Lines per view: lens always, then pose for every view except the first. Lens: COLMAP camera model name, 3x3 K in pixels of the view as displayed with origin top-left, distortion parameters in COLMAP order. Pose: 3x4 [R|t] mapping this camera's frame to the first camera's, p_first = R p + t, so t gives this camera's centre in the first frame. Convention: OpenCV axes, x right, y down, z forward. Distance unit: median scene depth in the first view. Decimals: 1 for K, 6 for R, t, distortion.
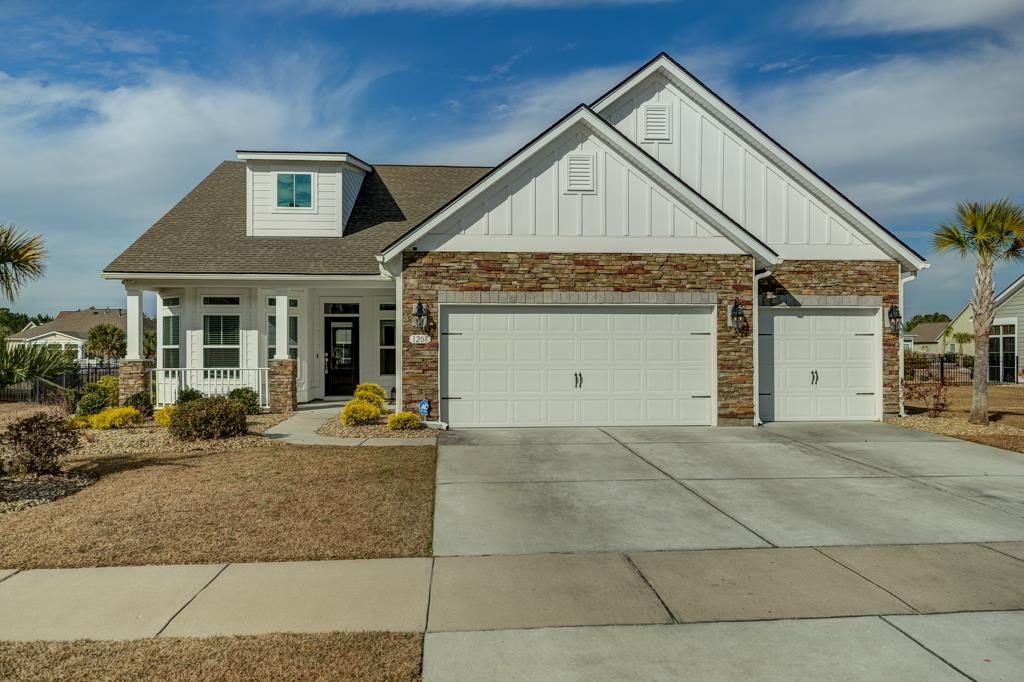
lens RADIAL K [[780.5, 0, 512.0], [0, 780.5, 341.0], [0, 0, 1]] dist [0.009348, -0.004448]
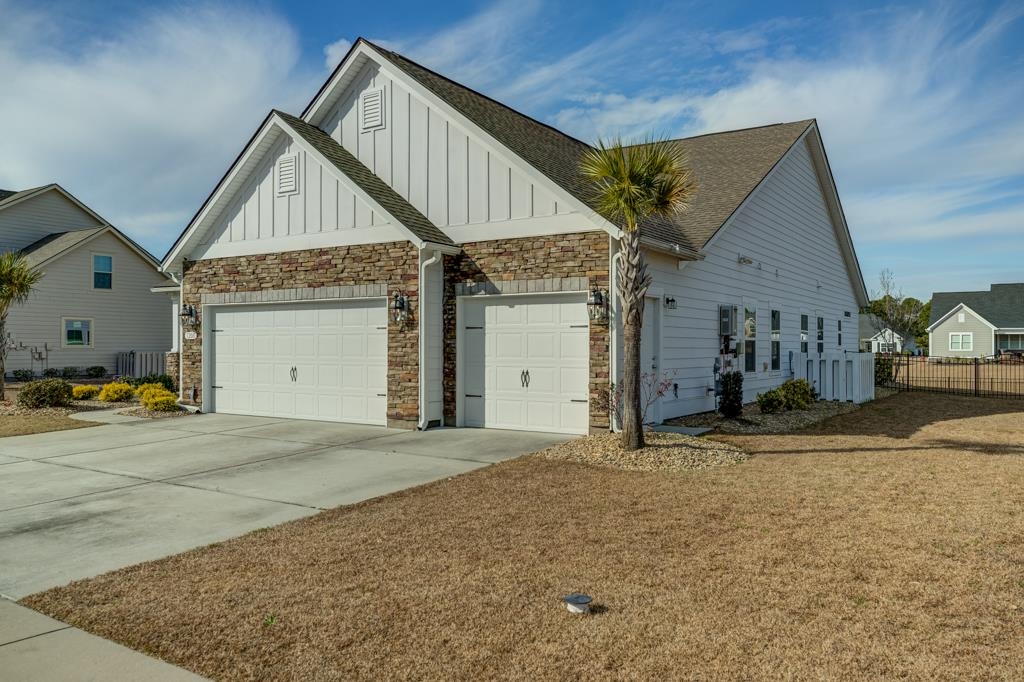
lens RADIAL K [[769.0, 0, 512.0], [0, 769.0, 341.0], [0, 0, 1]] dist [0.012714, -0.037224]
pose [[0.793822, -0.001760, -0.608148, 0.878681], [0.005397, 0.999977, 0.004150, 0.003099], [0.608126, -0.006576, 0.793813, 0.339809]]
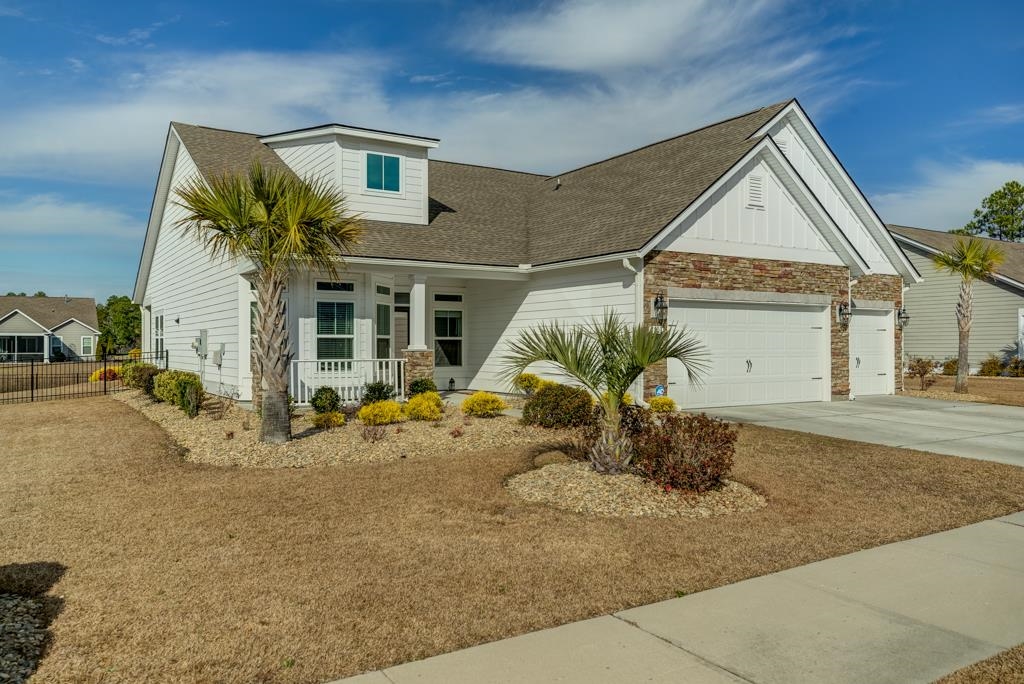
lens RADIAL K [[769.0, 0, 512.0], [0, 769.0, 342.0], [0, 0, 1]] dist [0.012714, -0.037224]
pose [[0.889634, 0.002621, 0.456667, -0.716693], [-0.006549, 0.999954, 0.007018, 0.007371], [-0.456628, -0.009234, 0.889610, 0.119637]]
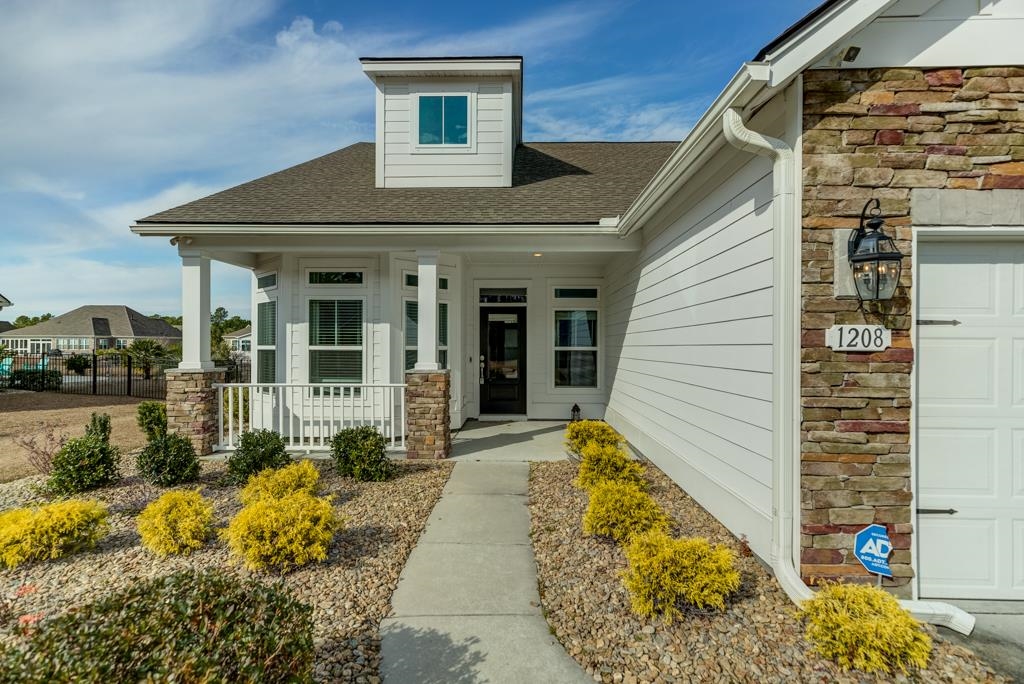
lens RADIAL K [[520.4, 0, 512.0], [0, 520.4, 342.0], [0, 0, 1]] dist [0.001959, 0.000868]
pose [[0.994778, 0.004265, -0.101969, -0.216930], [-0.003637, 0.999973, 0.006343, -0.001295], [0.101993, -0.005939, 0.994767, 0.697782]]
